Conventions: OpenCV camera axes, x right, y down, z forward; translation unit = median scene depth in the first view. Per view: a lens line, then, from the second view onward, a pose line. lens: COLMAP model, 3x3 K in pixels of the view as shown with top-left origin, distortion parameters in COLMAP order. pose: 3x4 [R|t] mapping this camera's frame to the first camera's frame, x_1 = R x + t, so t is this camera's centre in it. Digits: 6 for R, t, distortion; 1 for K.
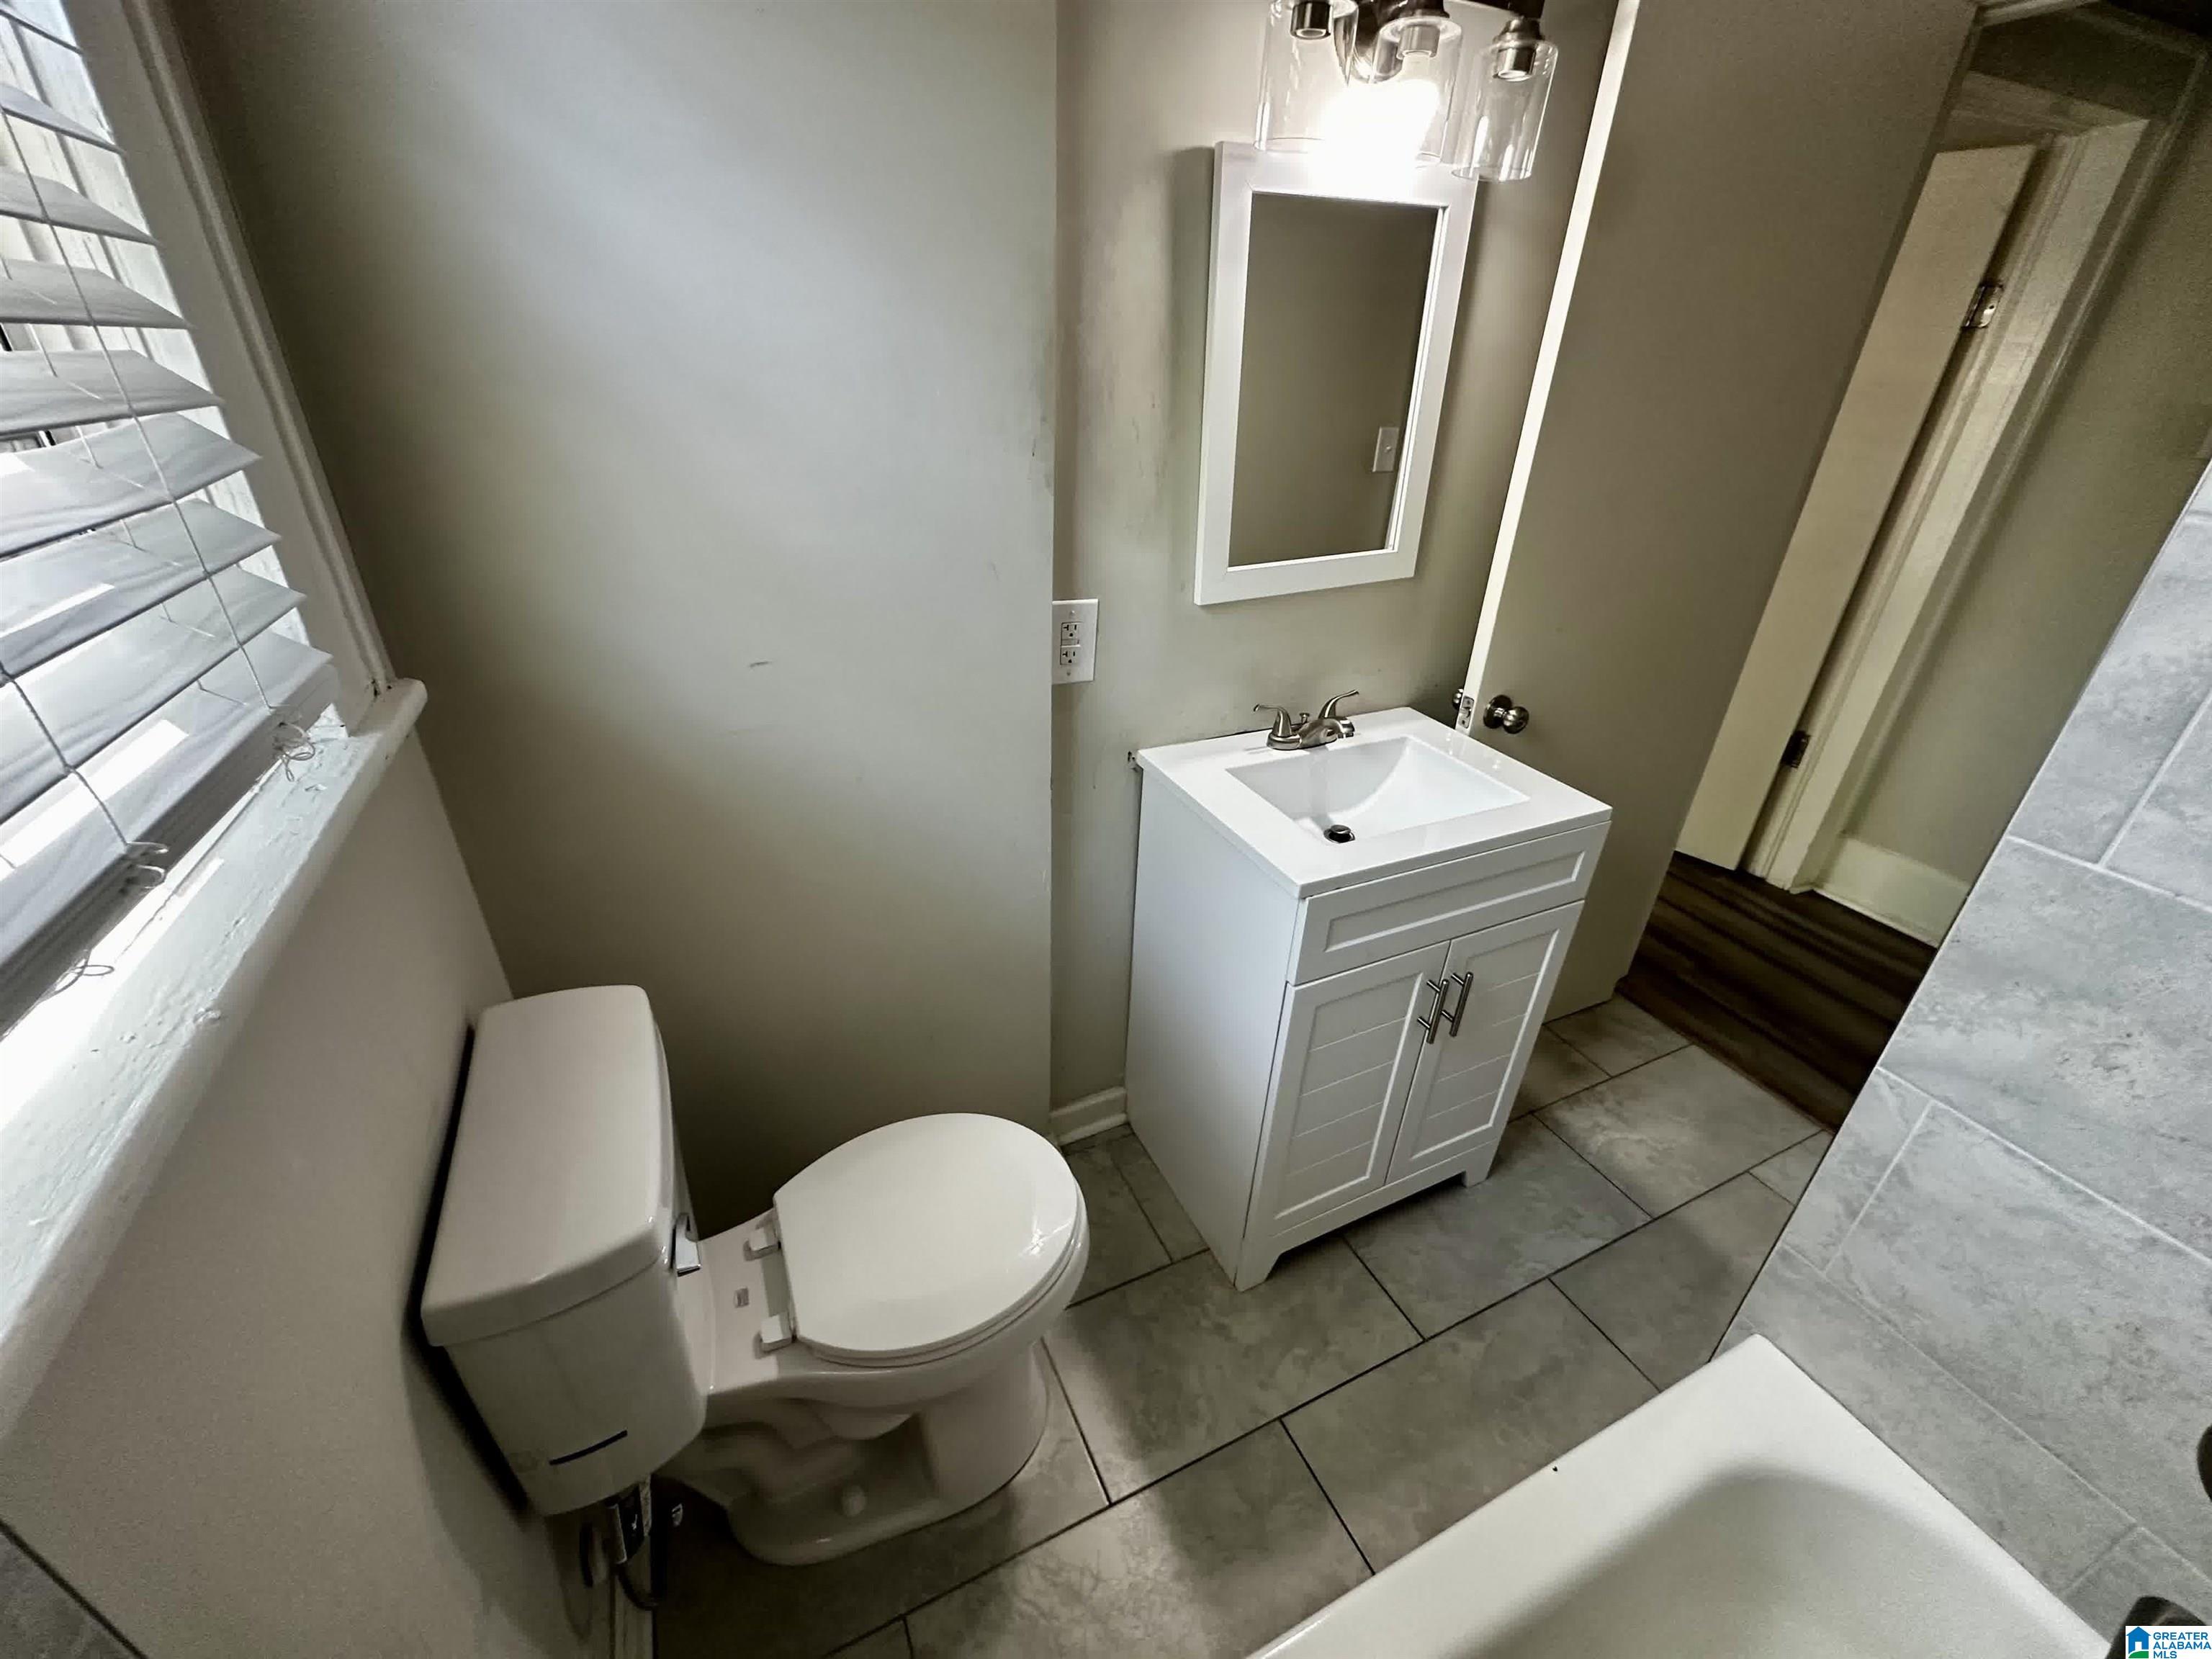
lens RADIAL K [[884.0, 0, 1105.5], [0, 884.0, 824.6], [0, 0, 1]] dist [-0.001841, 0.000226]
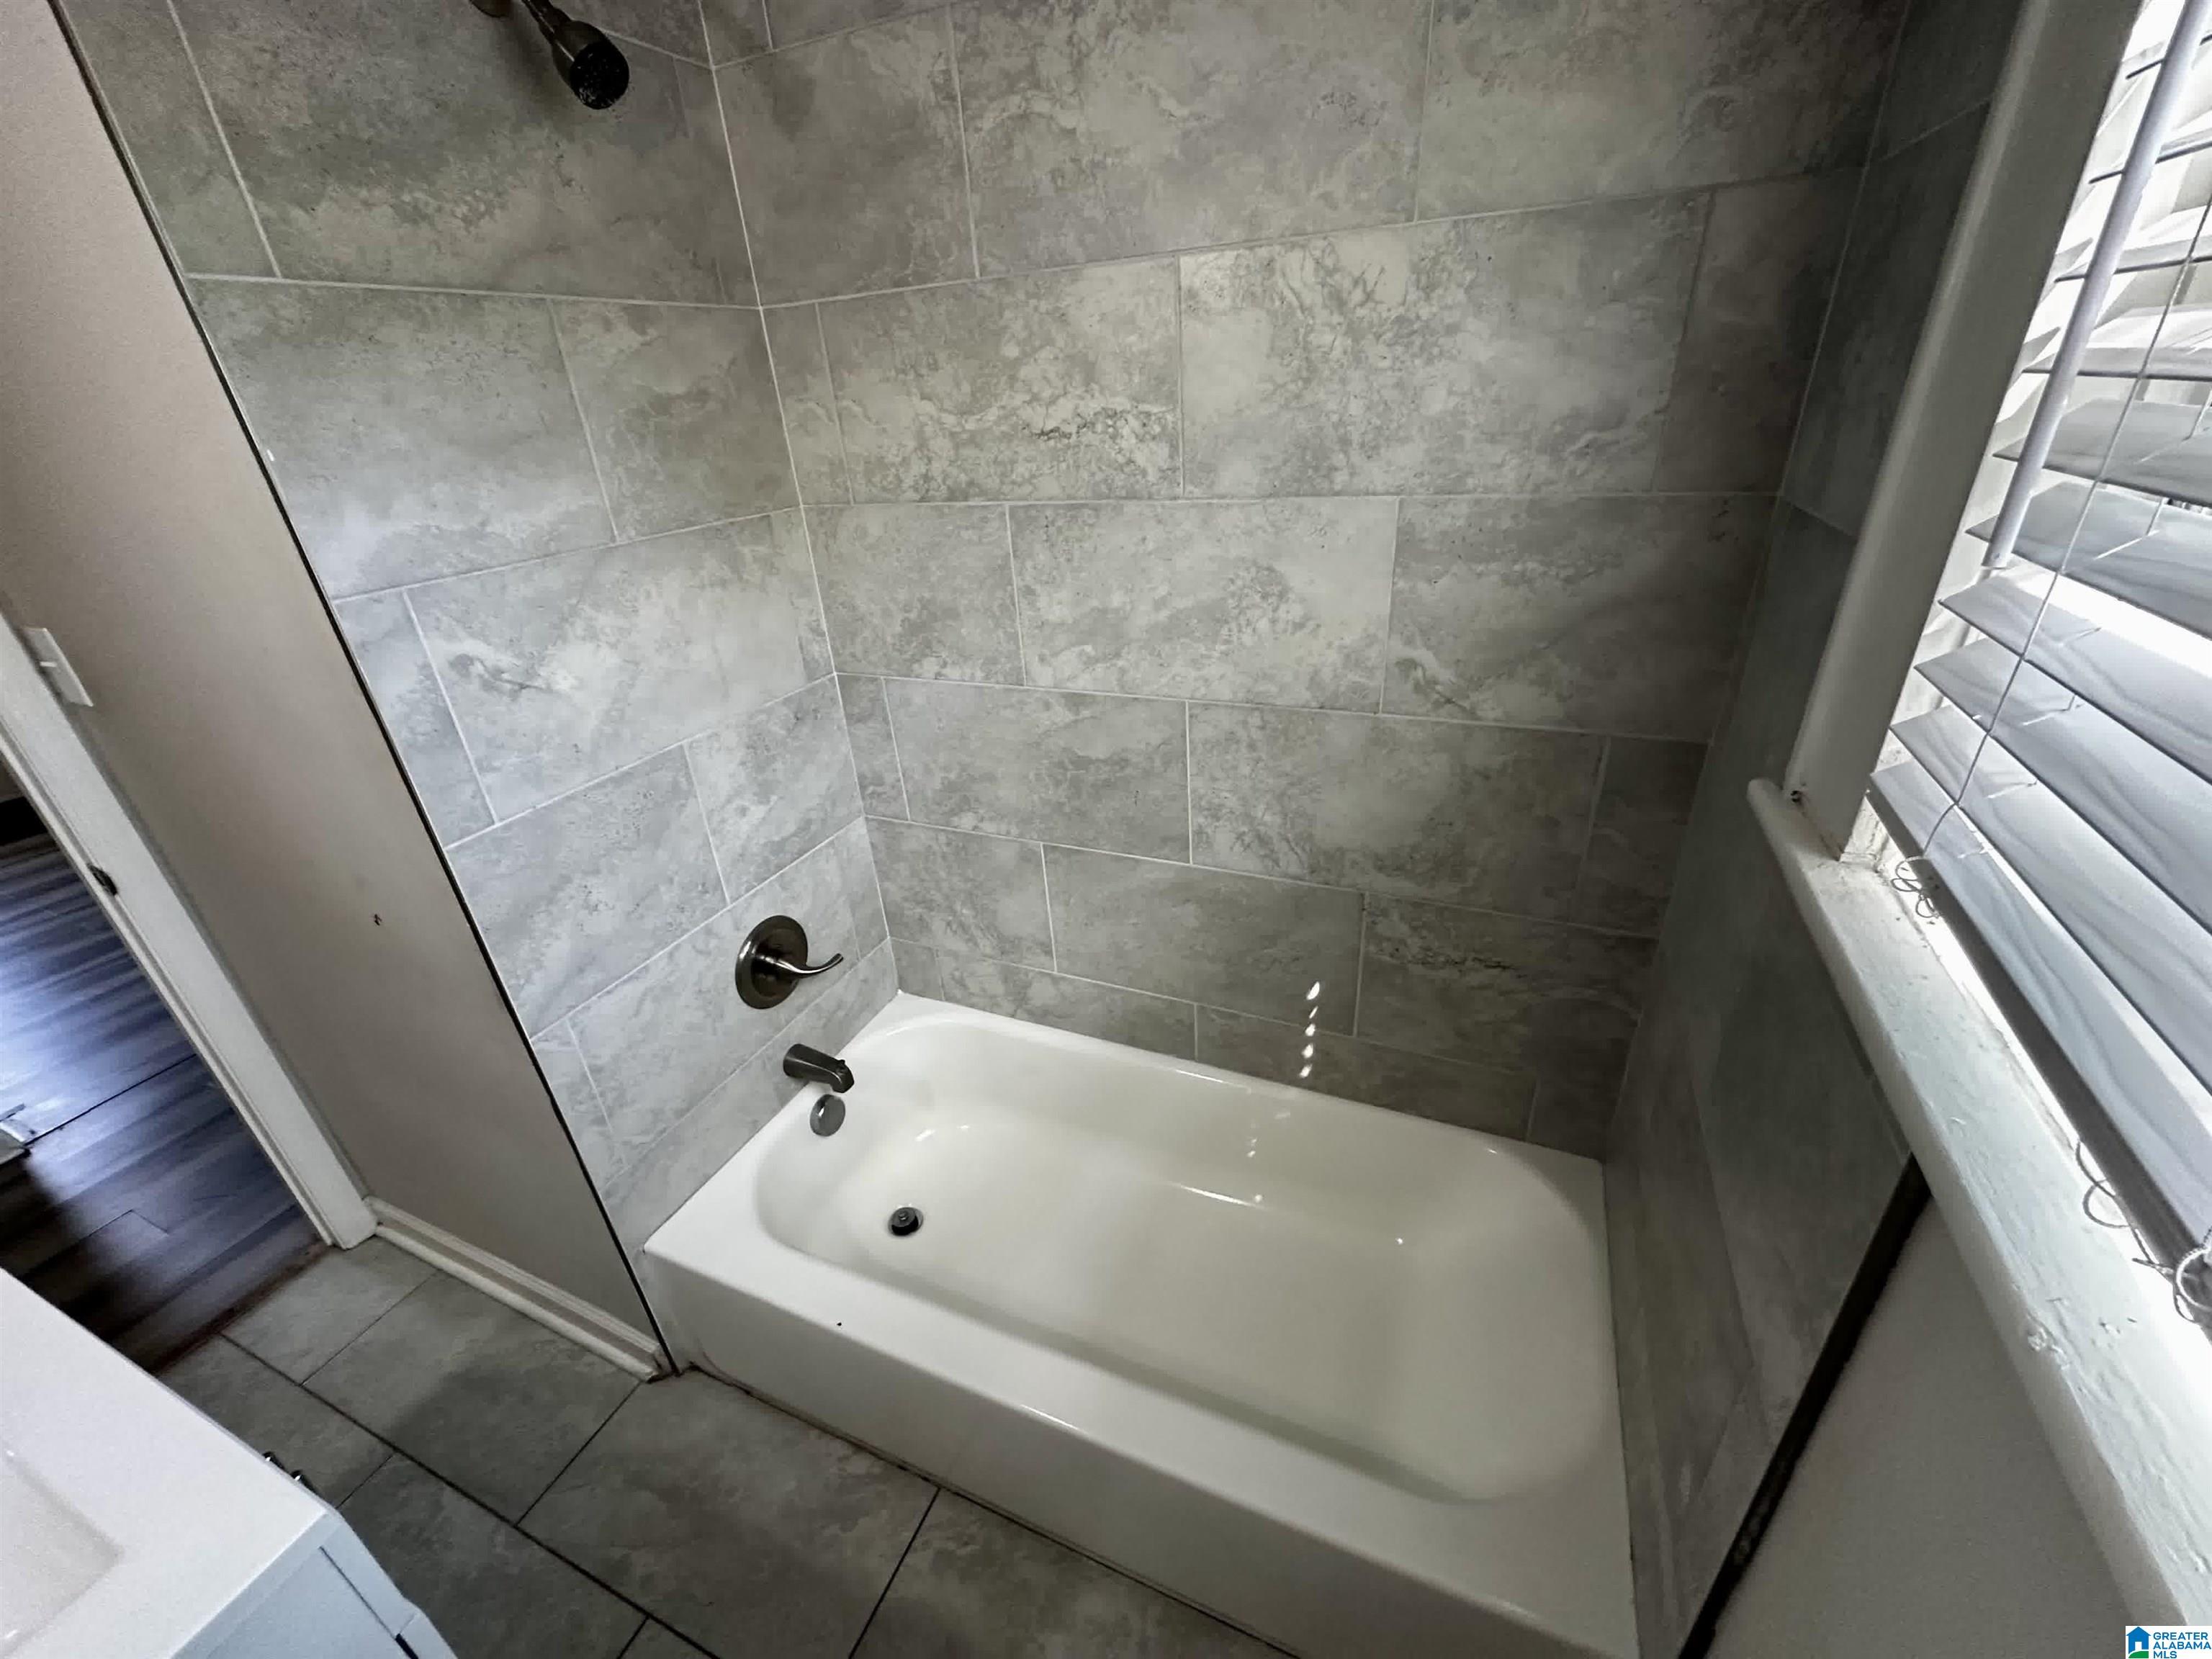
lens RADIAL K [[884.0, 0, 1105.5], [0, 884.0, 824.6], [0, 0, 1]] dist [-0.001841, 0.000226]
pose [[-0.659286, -0.328311, 0.676427, -0.430645], [0.384257, 0.626160, 0.678432, -0.508701], [-0.646288, 0.707203, -0.286663, 0.753868]]
